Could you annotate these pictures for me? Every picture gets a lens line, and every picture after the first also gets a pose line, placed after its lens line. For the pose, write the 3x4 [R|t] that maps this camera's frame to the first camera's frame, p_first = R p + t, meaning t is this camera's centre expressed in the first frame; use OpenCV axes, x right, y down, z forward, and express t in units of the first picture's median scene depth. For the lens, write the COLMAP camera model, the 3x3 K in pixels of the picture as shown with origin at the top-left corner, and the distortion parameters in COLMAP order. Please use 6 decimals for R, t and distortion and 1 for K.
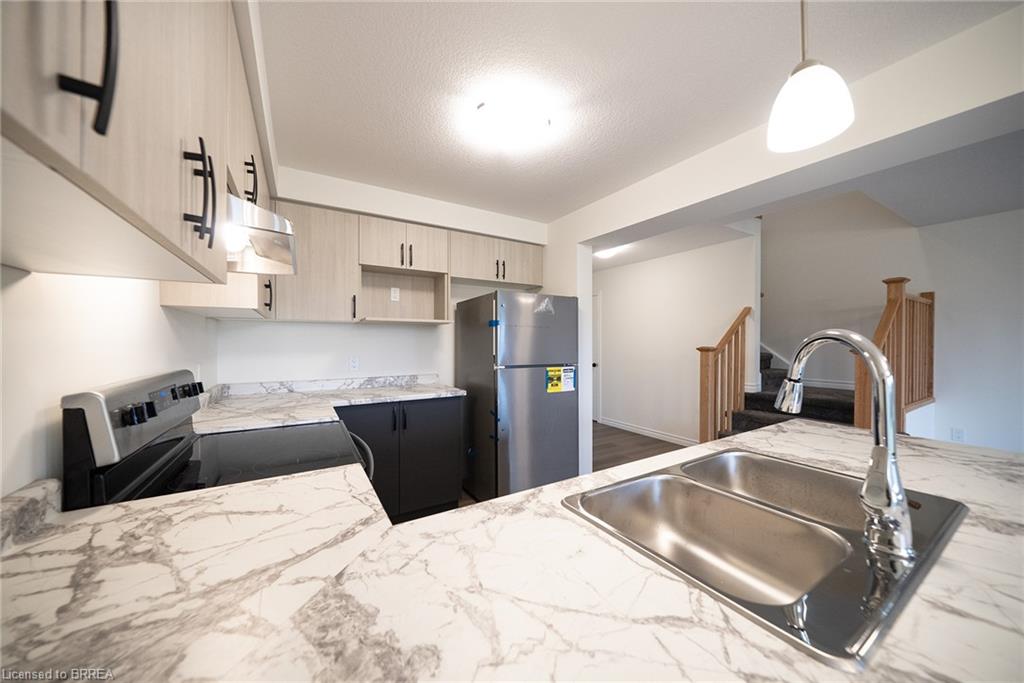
lens RADIAL K [[353.8, 0, 522.5], [0, 353.8, 343.0], [0, 0, 1]] dist [-0.000211, 0.000014]
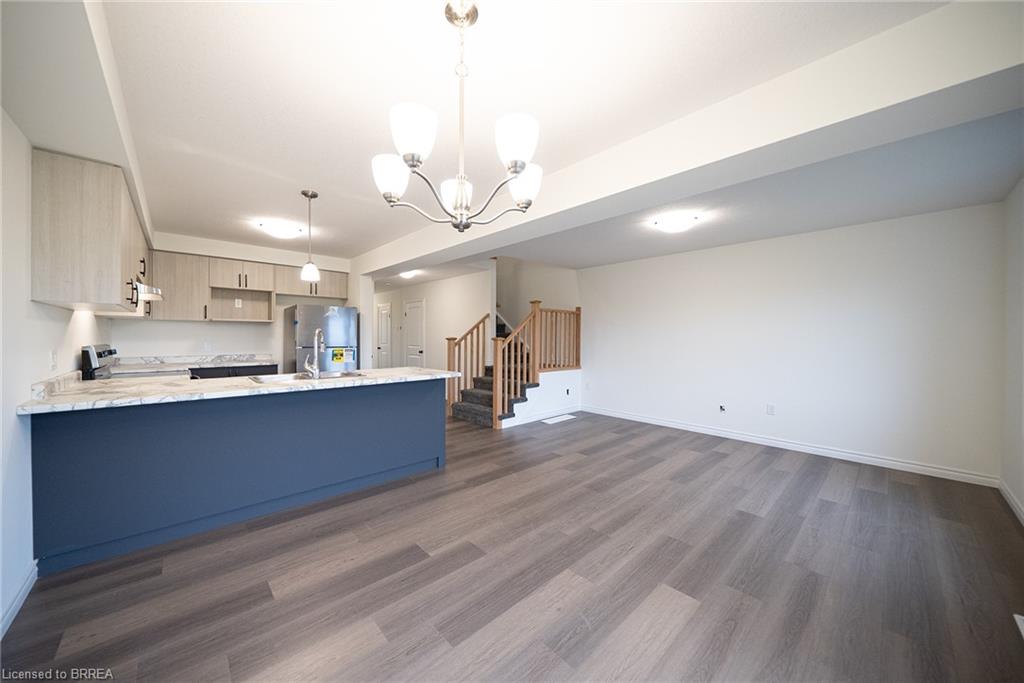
lens RADIAL K [[353.8, 0, 501.7], [0, 353.8, 339.7], [0, 0, 1]] dist [-0.000211, 0.000014]
pose [[0.983070, 0.000574, 0.183230, 0.560748], [-0.001024, 0.999997, 0.002361, 0.022261], [-0.183228, -0.002509, 0.983067, -0.852281]]
